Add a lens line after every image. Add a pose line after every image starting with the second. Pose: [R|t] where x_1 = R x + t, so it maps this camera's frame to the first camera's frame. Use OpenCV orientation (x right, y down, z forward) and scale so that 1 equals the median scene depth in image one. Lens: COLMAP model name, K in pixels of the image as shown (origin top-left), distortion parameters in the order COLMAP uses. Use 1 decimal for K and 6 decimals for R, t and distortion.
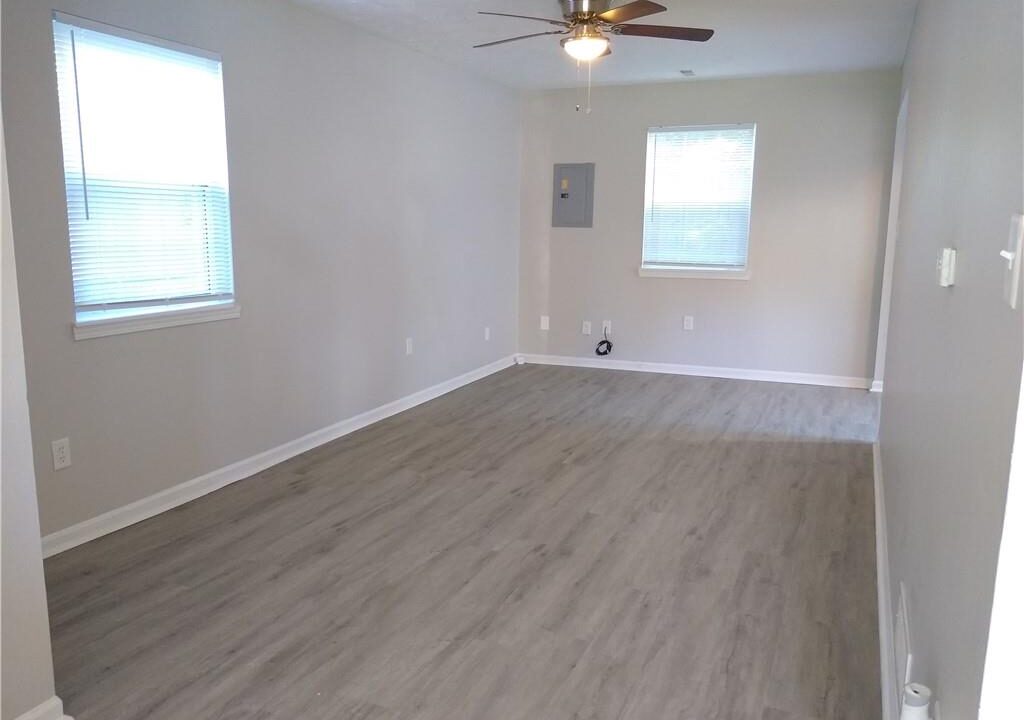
lens RADIAL K [[803.4, 0, 515.2], [0, 803.4, 359.0], [0, 0, 1]] dist [0.104745, -0.161981]
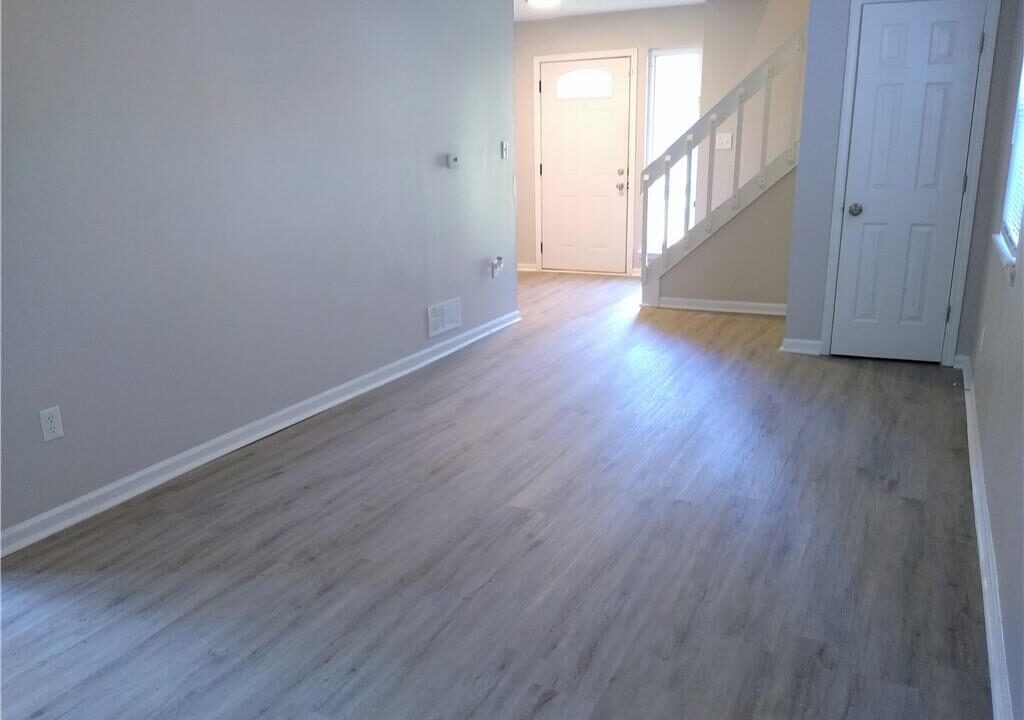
lens RADIAL K [[803.4, 0, 515.2], [0, 803.4, 359.0], [0, 0, 1]] dist [0.104745, -0.161981]
pose [[-0.997697, -0.008323, 0.067318, 0.041101], [0.021200, 0.904465, 0.426021, -0.292847], [-0.064432, 0.426467, -0.902205, 1.627273]]
